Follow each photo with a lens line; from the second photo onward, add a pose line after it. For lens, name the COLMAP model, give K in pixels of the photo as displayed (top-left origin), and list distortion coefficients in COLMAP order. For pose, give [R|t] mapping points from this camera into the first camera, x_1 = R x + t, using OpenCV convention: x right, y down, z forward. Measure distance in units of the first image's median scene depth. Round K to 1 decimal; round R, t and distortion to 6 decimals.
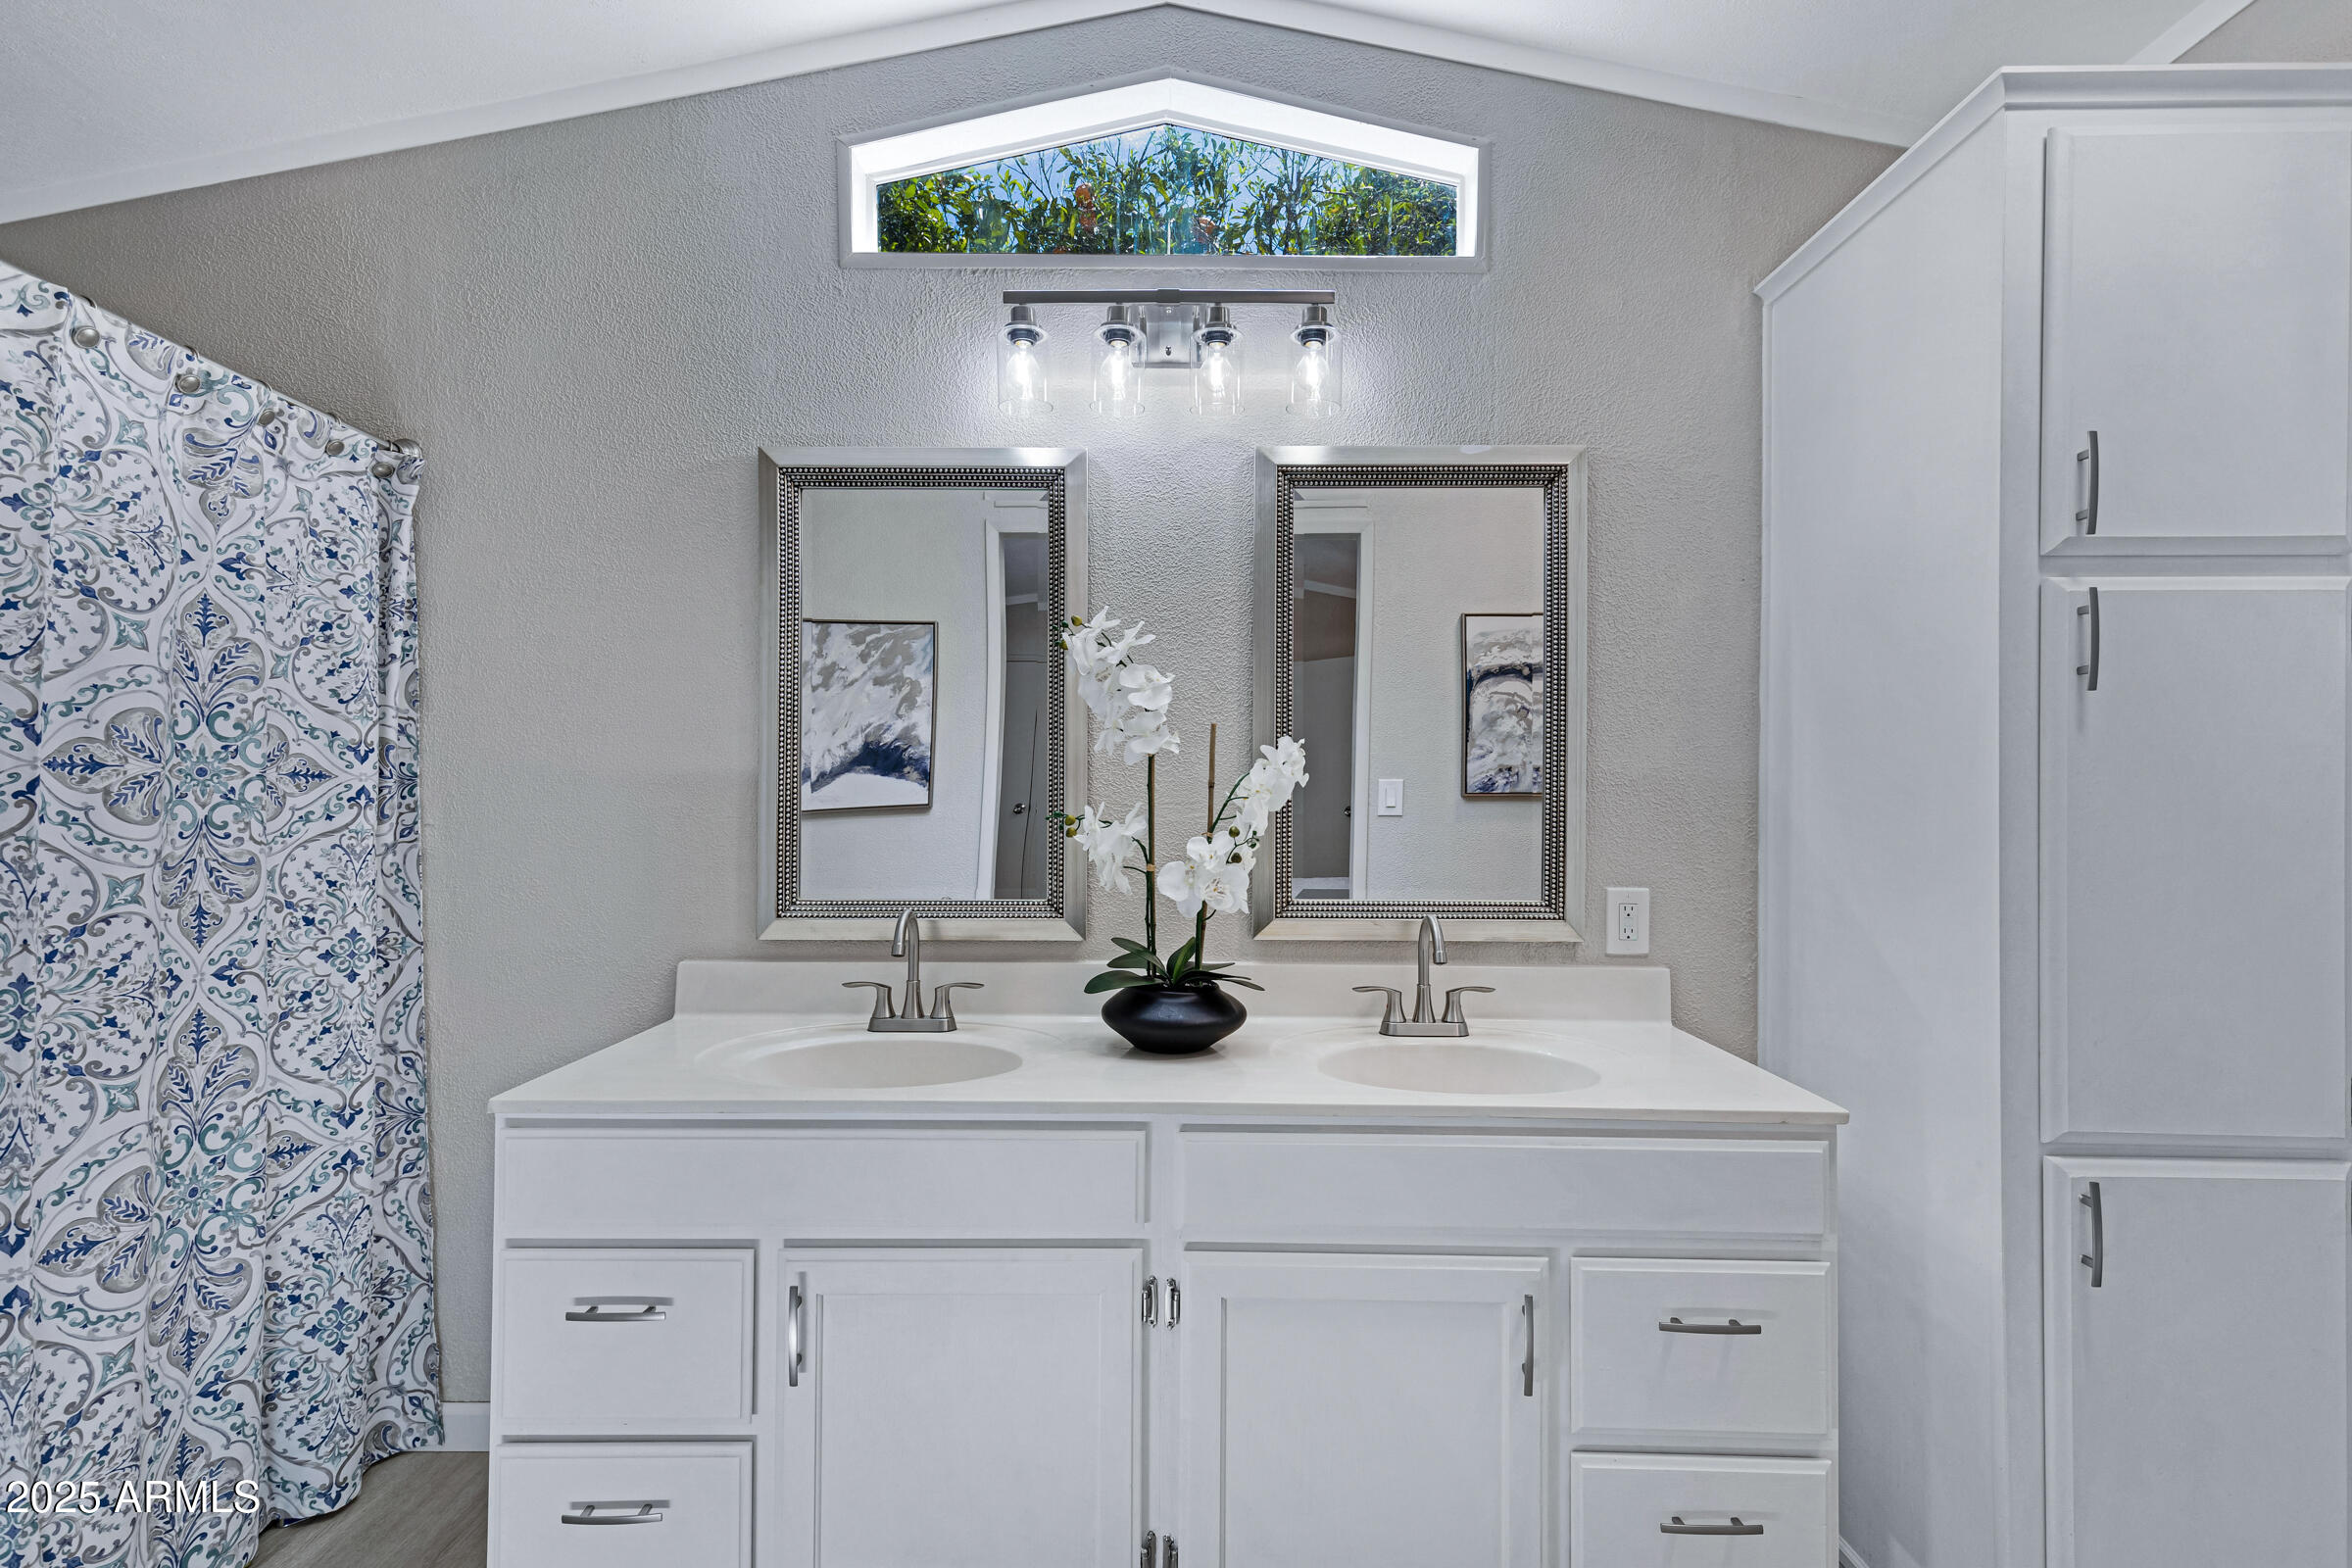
lens RADIAL K [[1081.1, 0, 1176.0], [0, 1081.1, 784.0], [0, 0, 1]] dist [-0.001599, 0.000308]
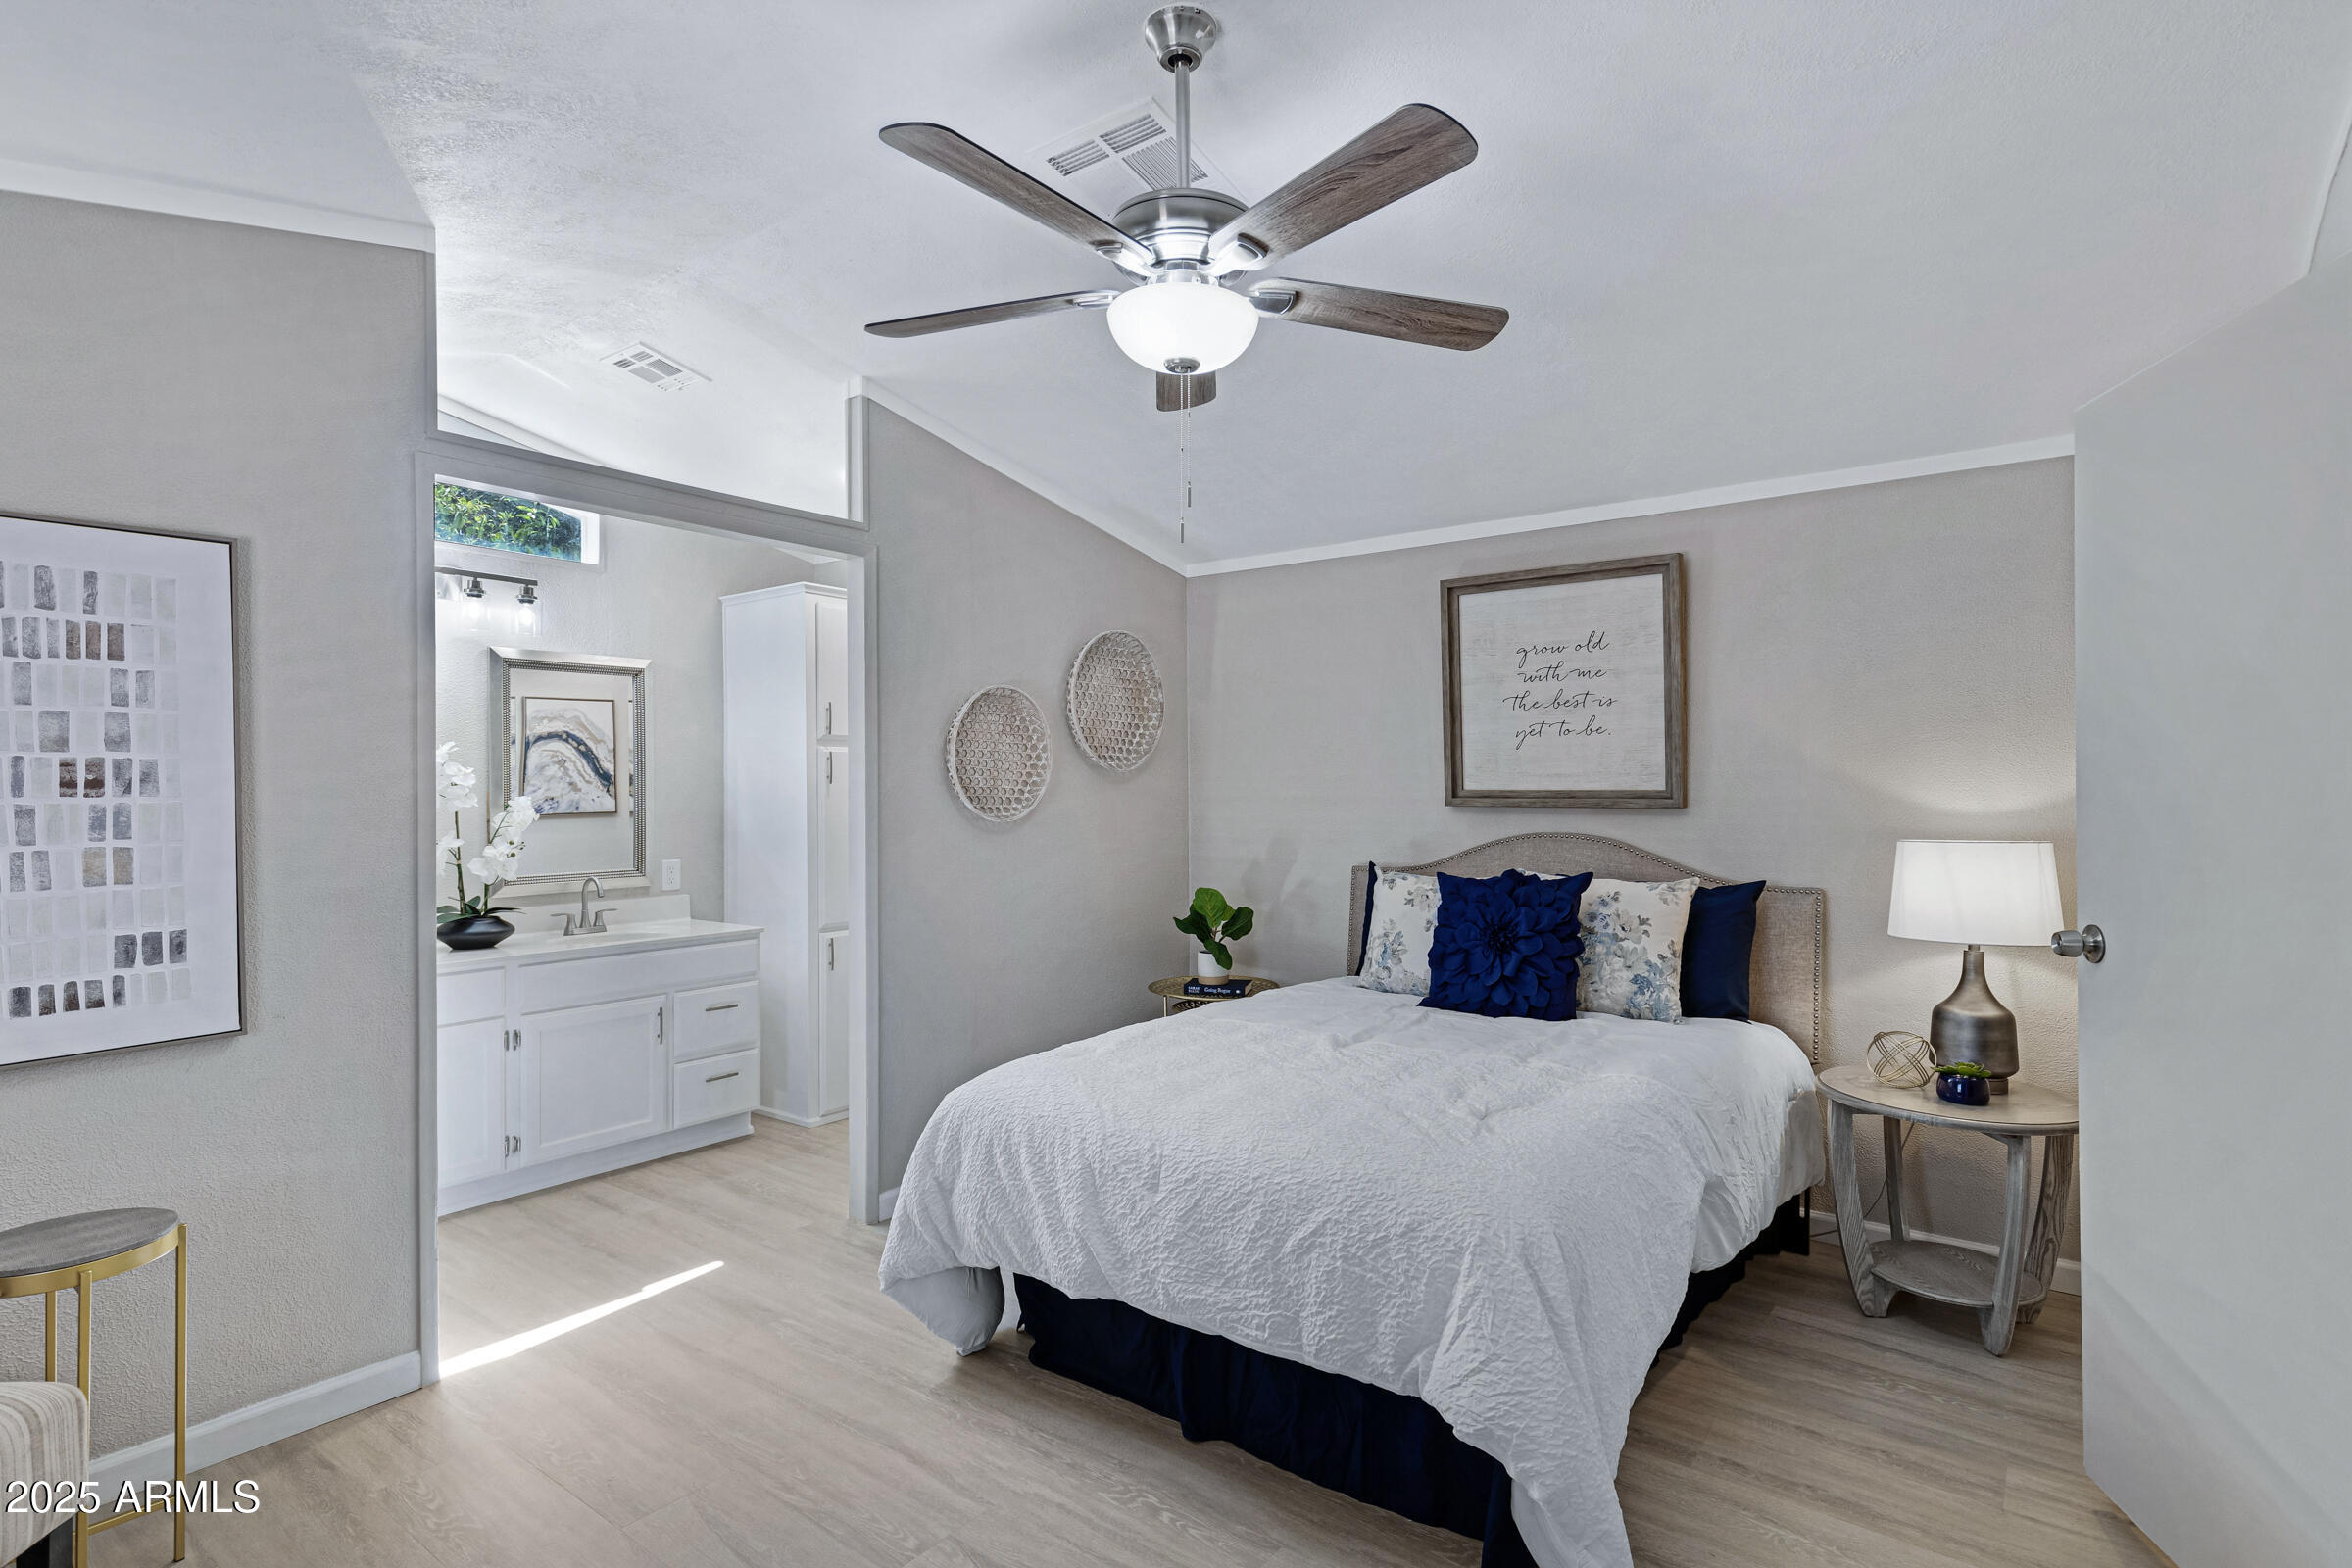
lens RADIAL K [[1196.8, 0, 1176.0], [0, 1196.8, 784.0], [0, 0, 1]] dist [-0.013855, 0.000044]
pose [[0.603942, -0.007118, 0.796996, -0.949862], [0.006531, 0.999971, 0.003981, -0.067218], [-0.797001, 0.002801, 0.603971, -1.372034]]
